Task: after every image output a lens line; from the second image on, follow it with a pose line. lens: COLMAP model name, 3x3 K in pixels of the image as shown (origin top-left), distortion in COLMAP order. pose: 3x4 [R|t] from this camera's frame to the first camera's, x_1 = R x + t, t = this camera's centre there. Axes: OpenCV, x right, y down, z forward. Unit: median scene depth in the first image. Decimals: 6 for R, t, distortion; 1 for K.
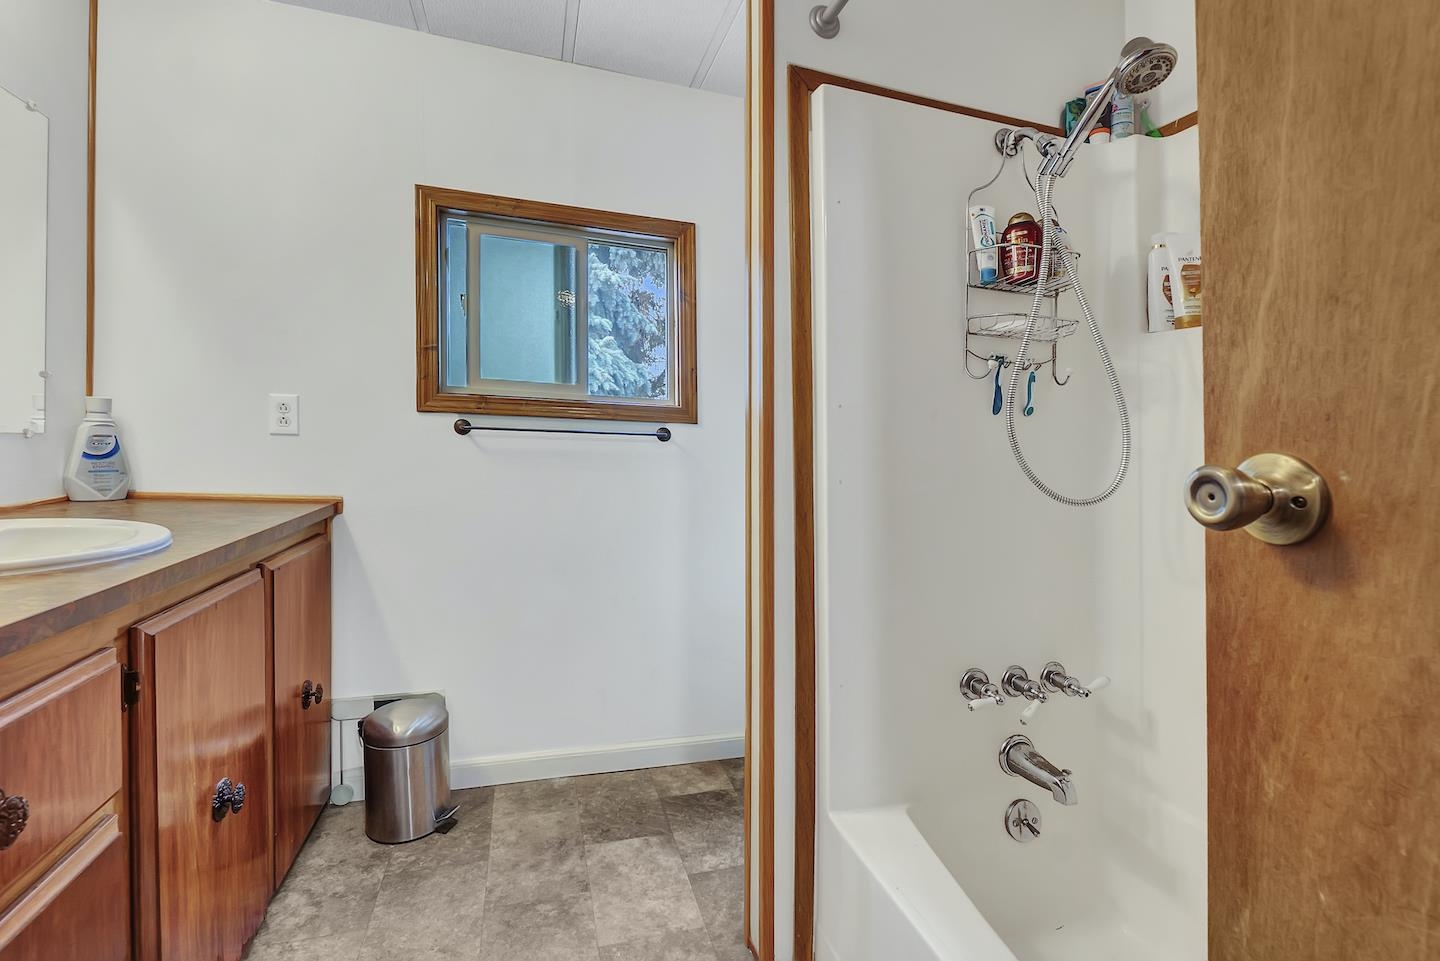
lens RADIAL K [[637.9, 0, 708.9], [0, 637.9, 465.9], [0, 0, 1]] dist [-0.001460, -0.000165]
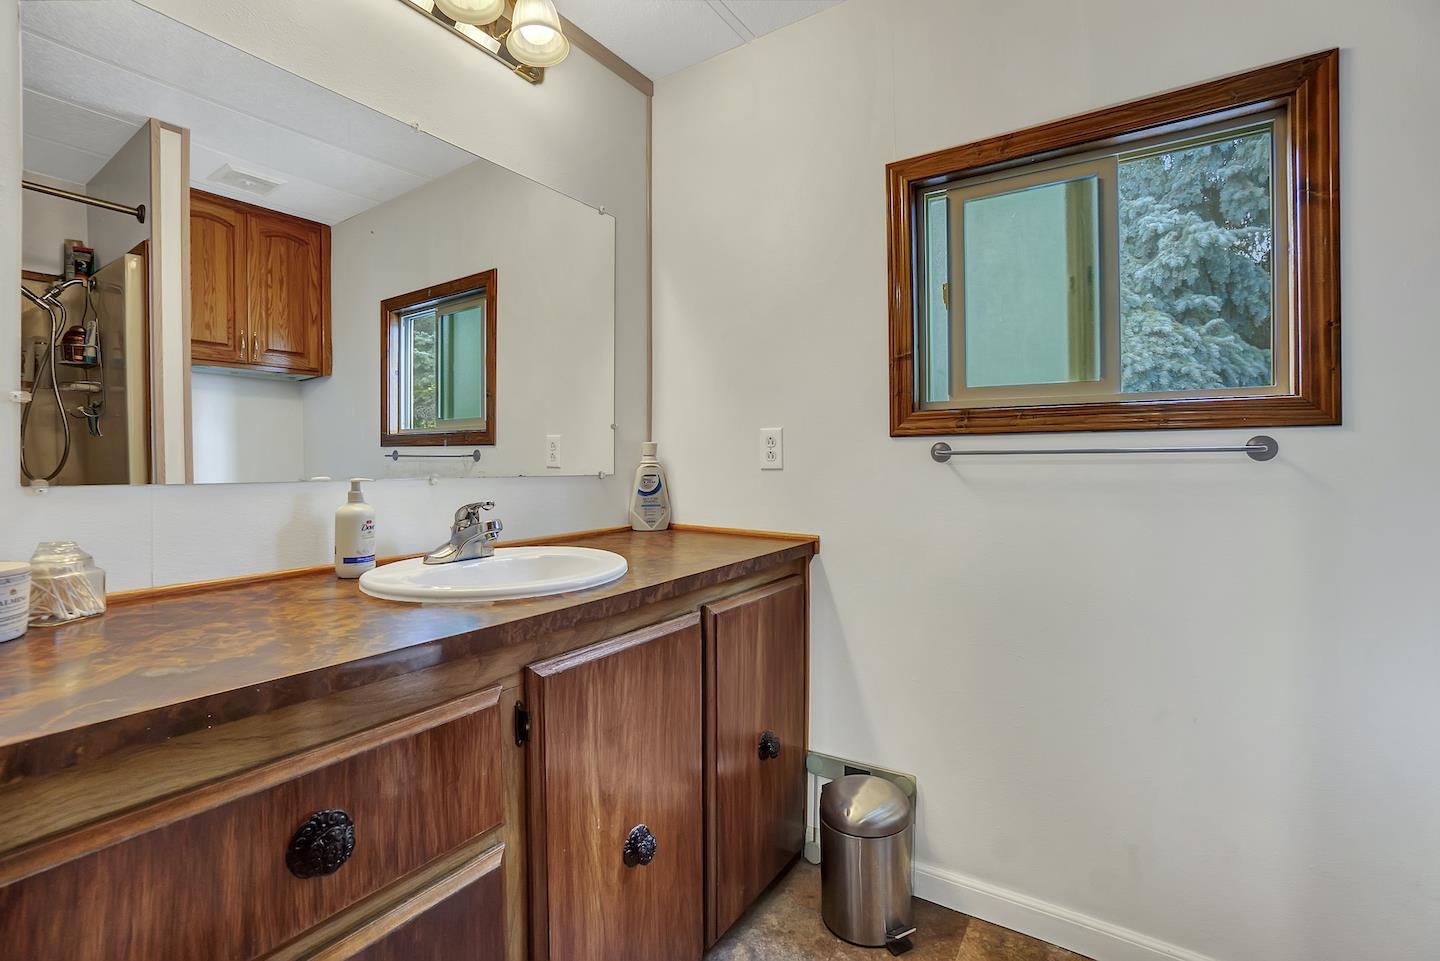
lens RADIAL K [[662.1, 0, 722.2], [0, 662.1, 507.5], [0, 0, 1]] dist [-0.057400, 0.021949]
pose [[0.667438, 0.010458, -0.744592, 0.036108], [0.001426, 0.999882, 0.015321, -0.006449], [0.744664, -0.011288, 0.667344, 0.266522]]
